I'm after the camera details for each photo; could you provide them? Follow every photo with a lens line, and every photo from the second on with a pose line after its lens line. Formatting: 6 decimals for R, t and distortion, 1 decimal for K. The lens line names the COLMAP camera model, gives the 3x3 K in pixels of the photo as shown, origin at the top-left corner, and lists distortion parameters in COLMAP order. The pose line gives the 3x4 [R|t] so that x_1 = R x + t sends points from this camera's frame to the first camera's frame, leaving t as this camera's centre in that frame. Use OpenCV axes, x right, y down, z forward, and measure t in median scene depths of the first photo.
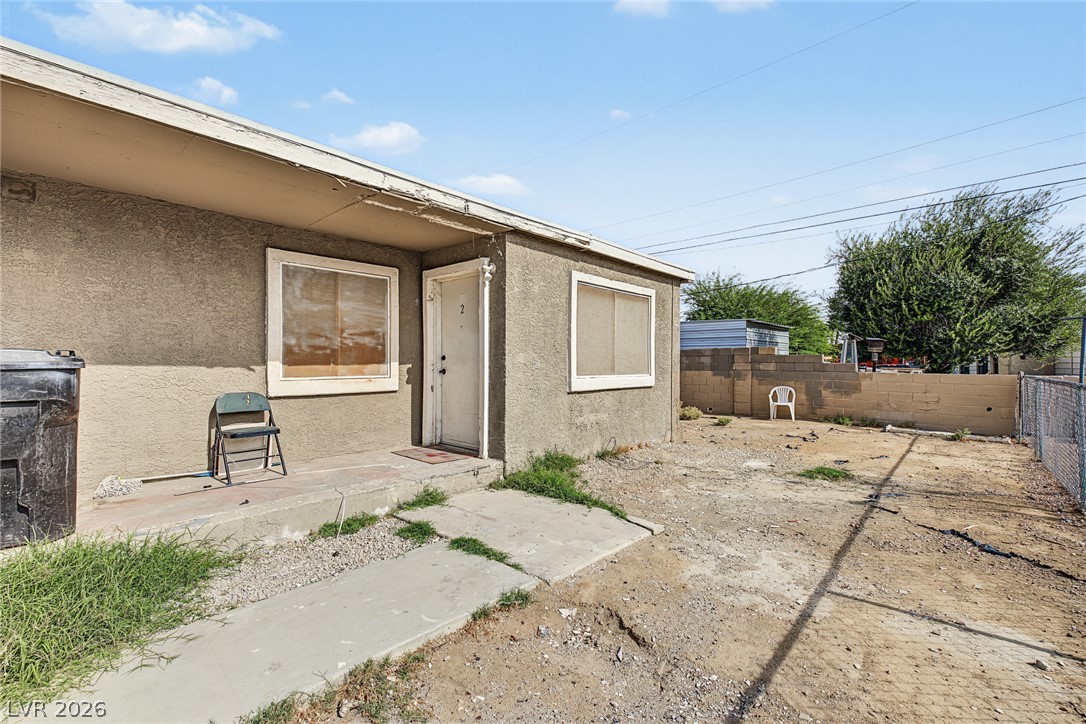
lens RADIAL K [[467.5, 0, 539.7], [0, 467.5, 361.9], [0, 0, 1]] dist [0.015168, 0.000399]
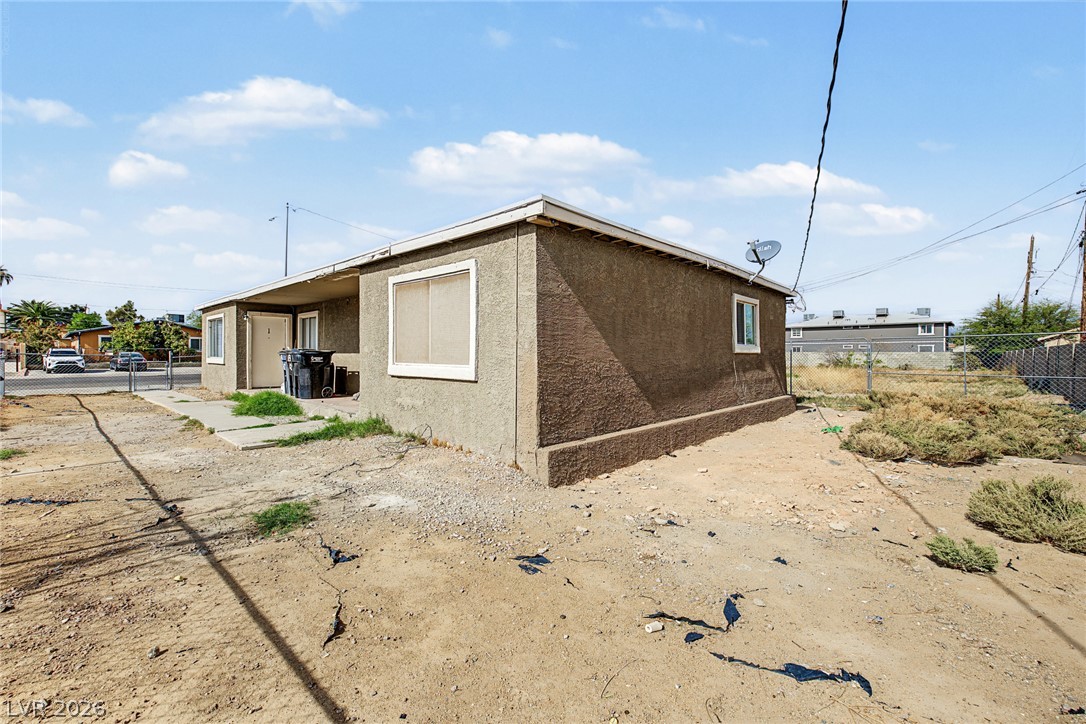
lens RADIAL K [[474.6, 0, 535.4], [0, 474.6, 356.3], [0, 0, 1]] dist [0.016896, 0.000193]
pose [[-0.021290, -0.004957, -0.999761, 1.190409], [-0.001690, 0.999986, -0.004922, 0.017766], [0.999772, 0.001585, -0.021298, 1.275794]]
